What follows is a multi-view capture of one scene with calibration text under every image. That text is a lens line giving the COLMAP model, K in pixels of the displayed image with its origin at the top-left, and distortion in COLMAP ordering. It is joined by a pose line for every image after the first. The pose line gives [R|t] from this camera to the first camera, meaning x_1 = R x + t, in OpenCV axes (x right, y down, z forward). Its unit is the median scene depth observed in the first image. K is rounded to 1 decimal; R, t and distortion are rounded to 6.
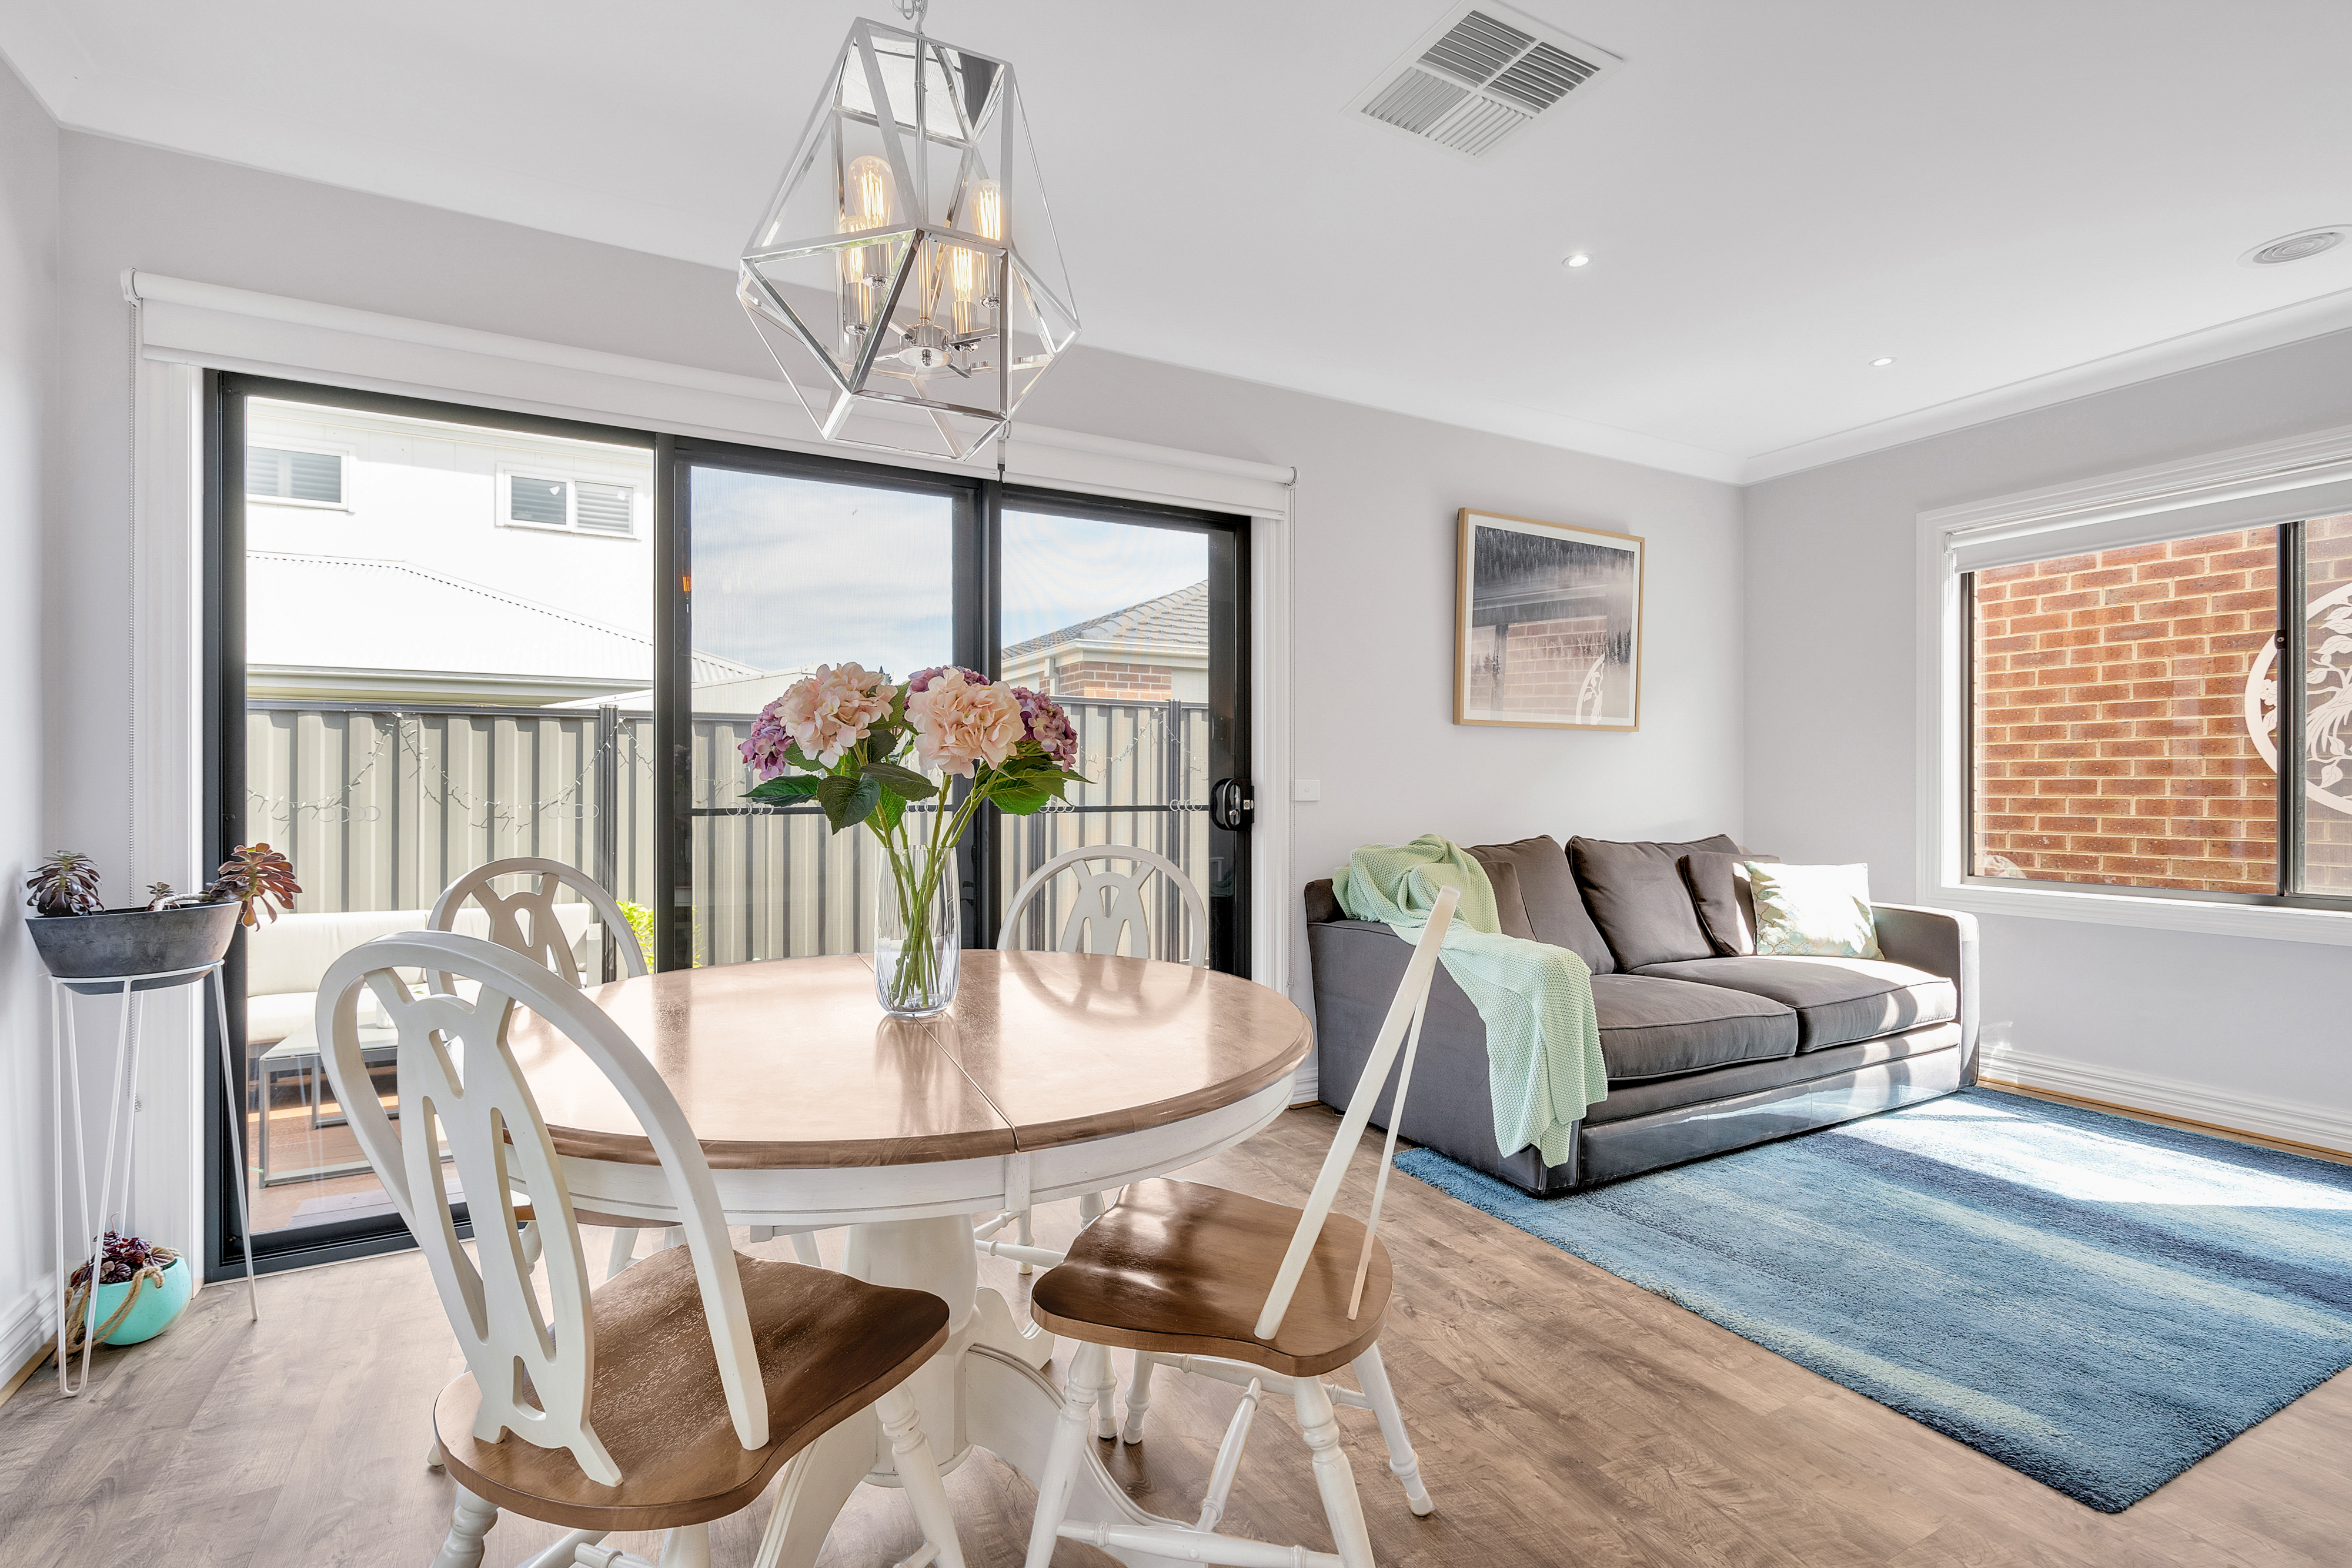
lens RADIAL K [[1064.4, 0, 1169.6], [0, 1064.4, 782.8], [0, 0, 1]] dist [0.000719, -0.000010]
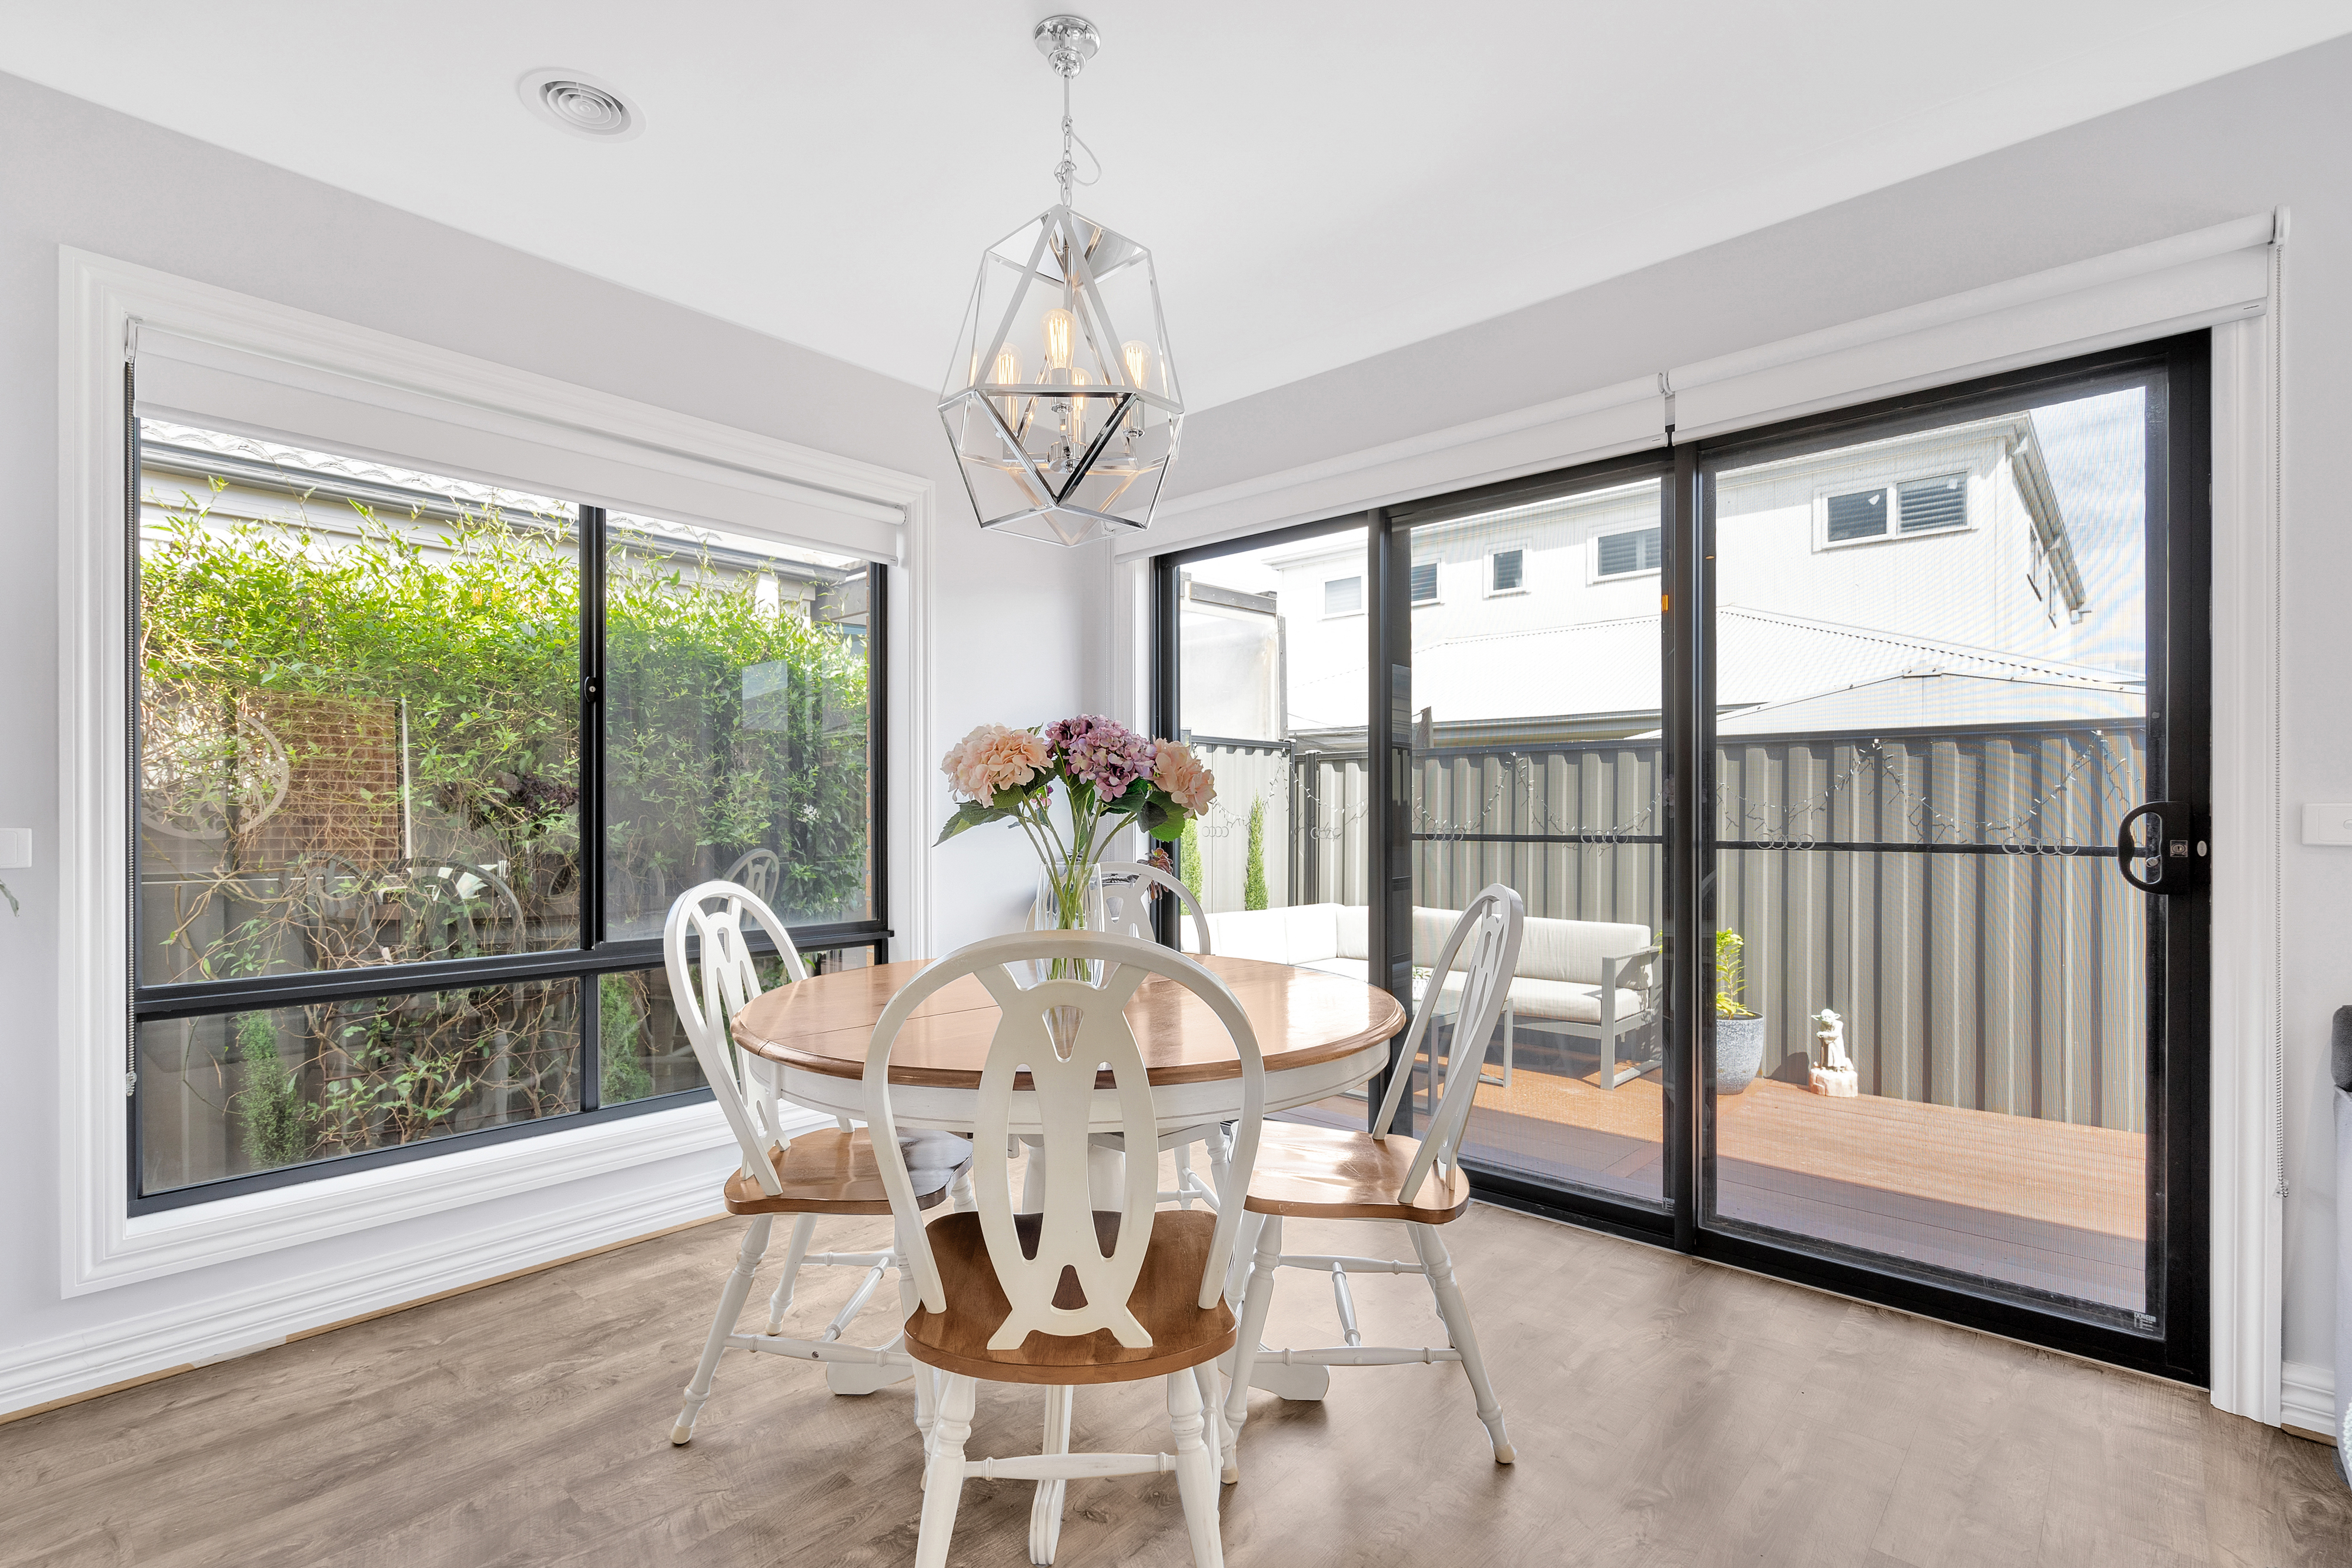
lens RADIAL K [[1064.4, 0, 1147.6], [0, 1064.4, 813.3], [0, 0, 1]] dist [0.000719, -0.000010]
pose [[0.319967, 0.004542, -0.947418, 0.393621], [0.000364, 0.999988, 0.004917, -0.001328], [0.947429, -0.001918, 0.319961, 0.278792]]
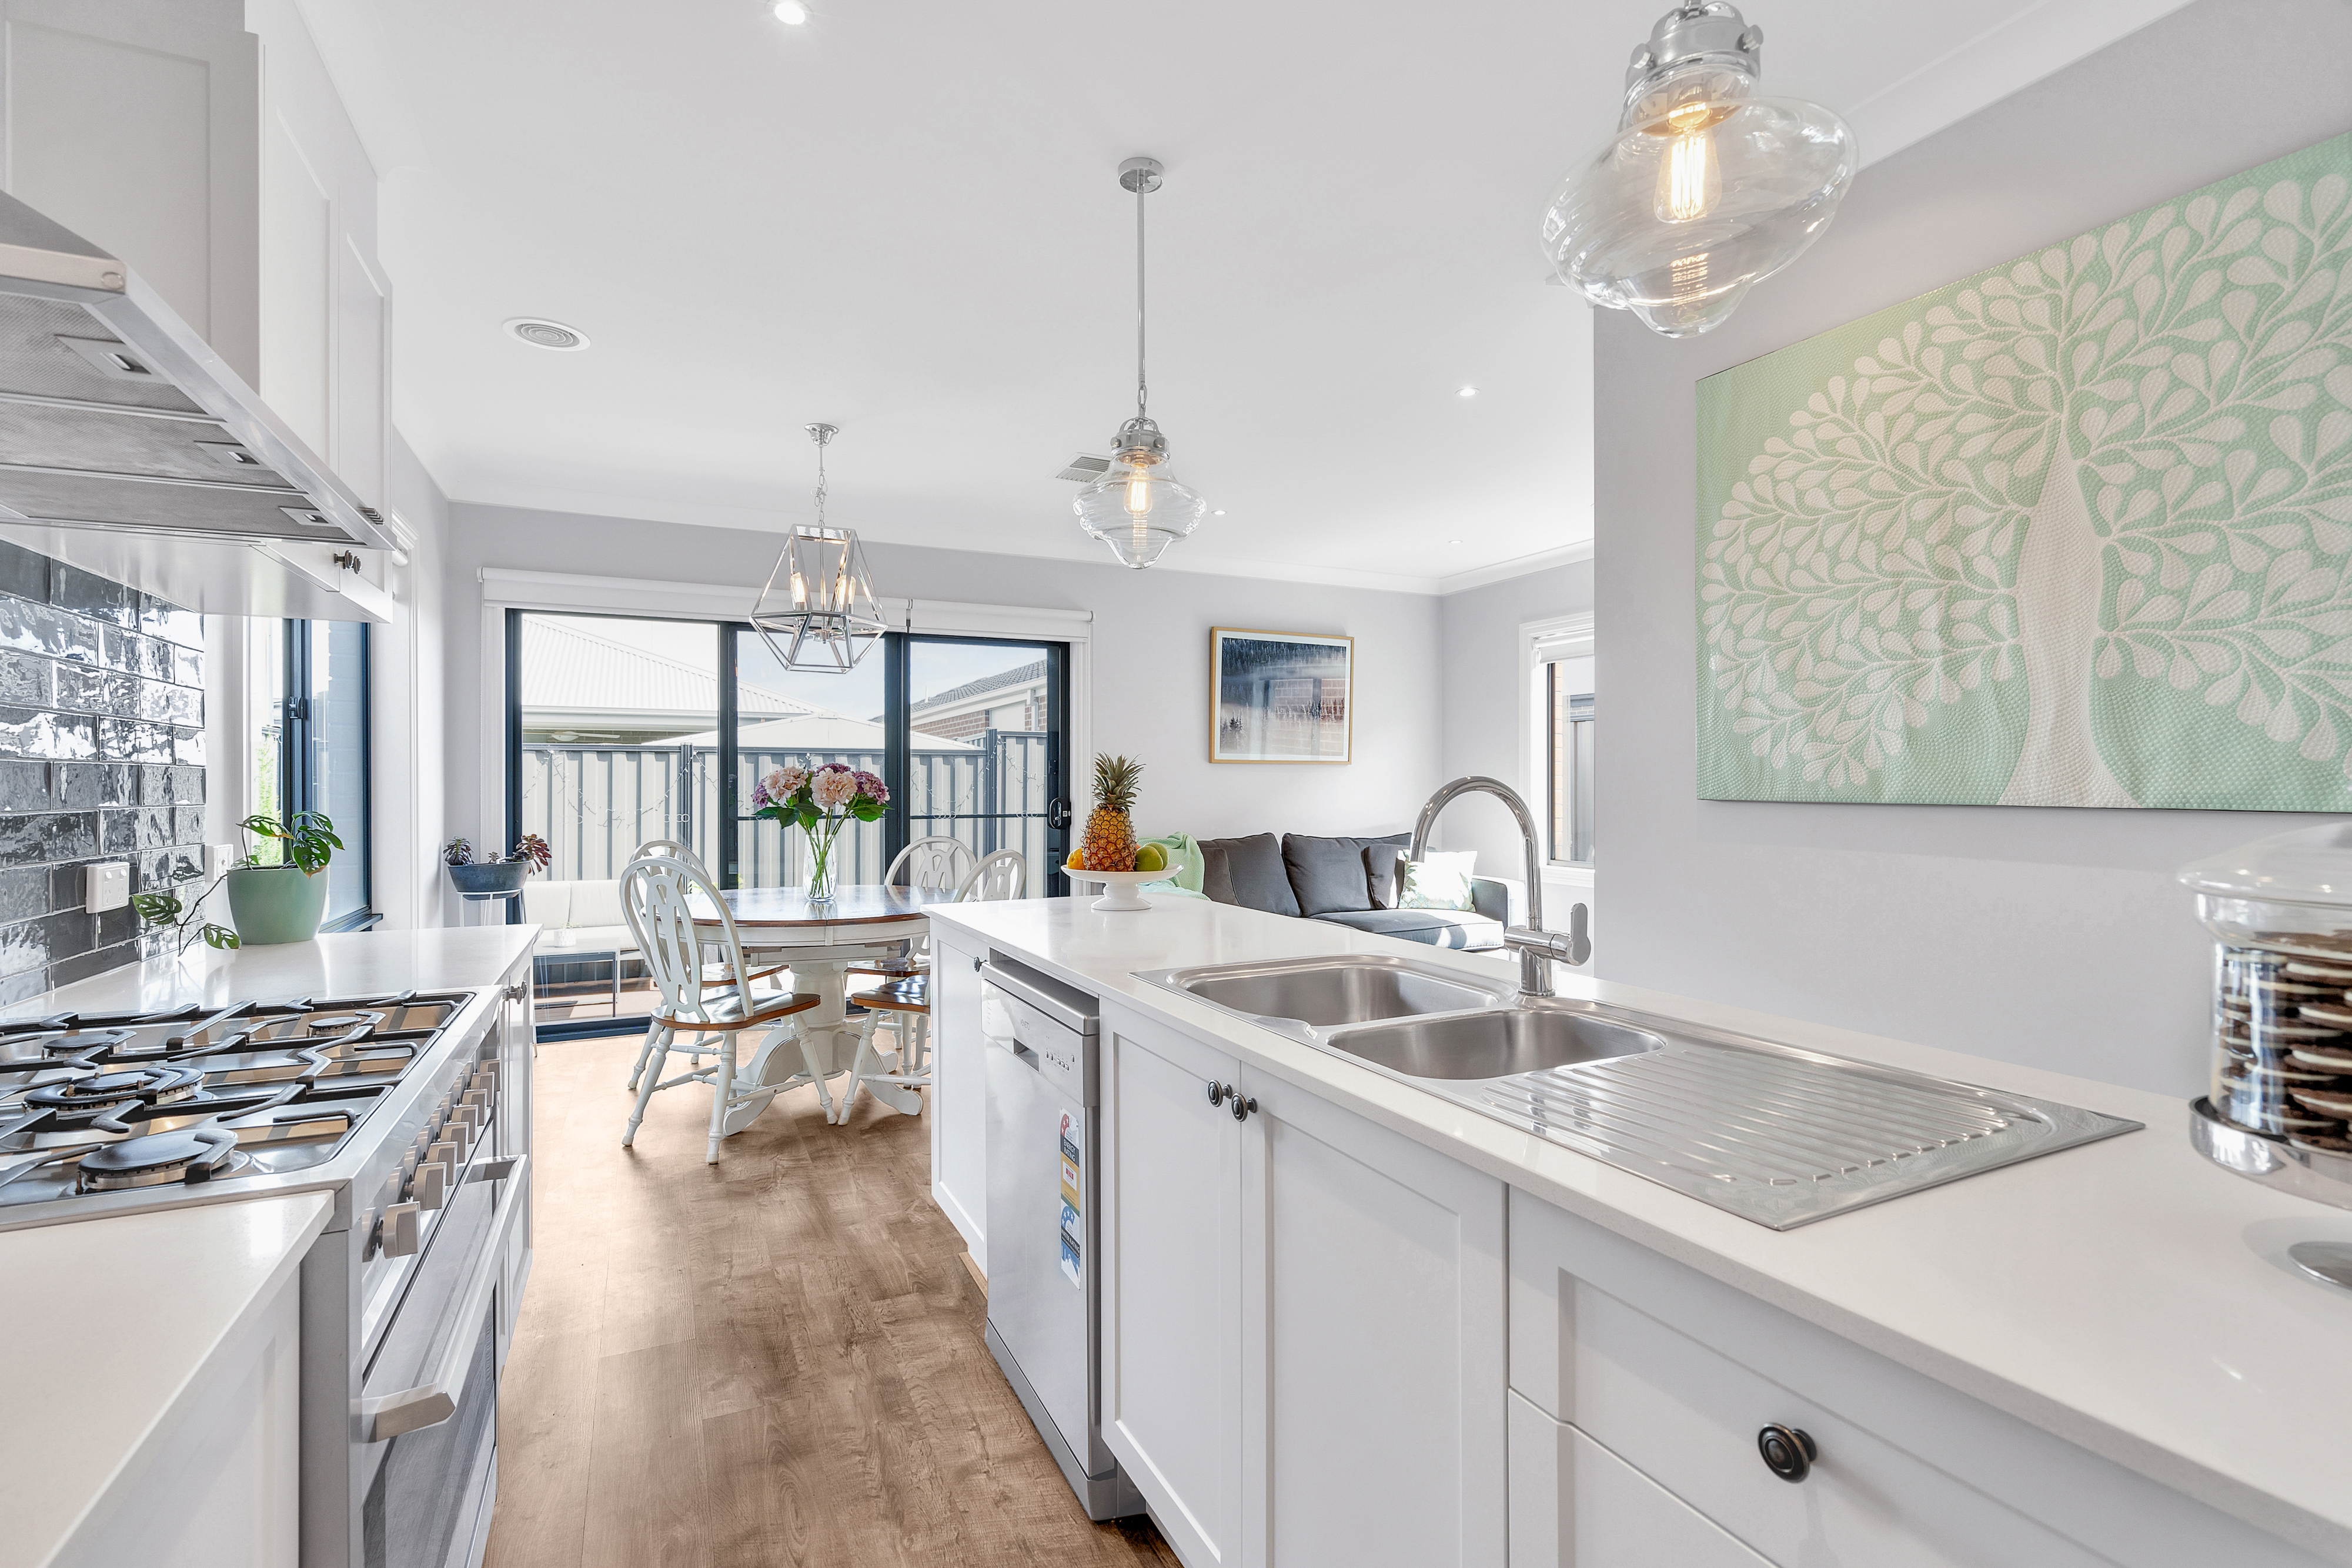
lens RADIAL K [[1064.4, 0, 1164.4], [0, 1064.4, 785.6], [0, 0, 1]] dist [0.000719, -0.000010]
pose [[0.998587, 0.000101, -0.053145, 0.286822], [0.000073, 0.999995, 0.003270, -0.026533], [0.053145, -0.003269, 0.998581, -0.593993]]
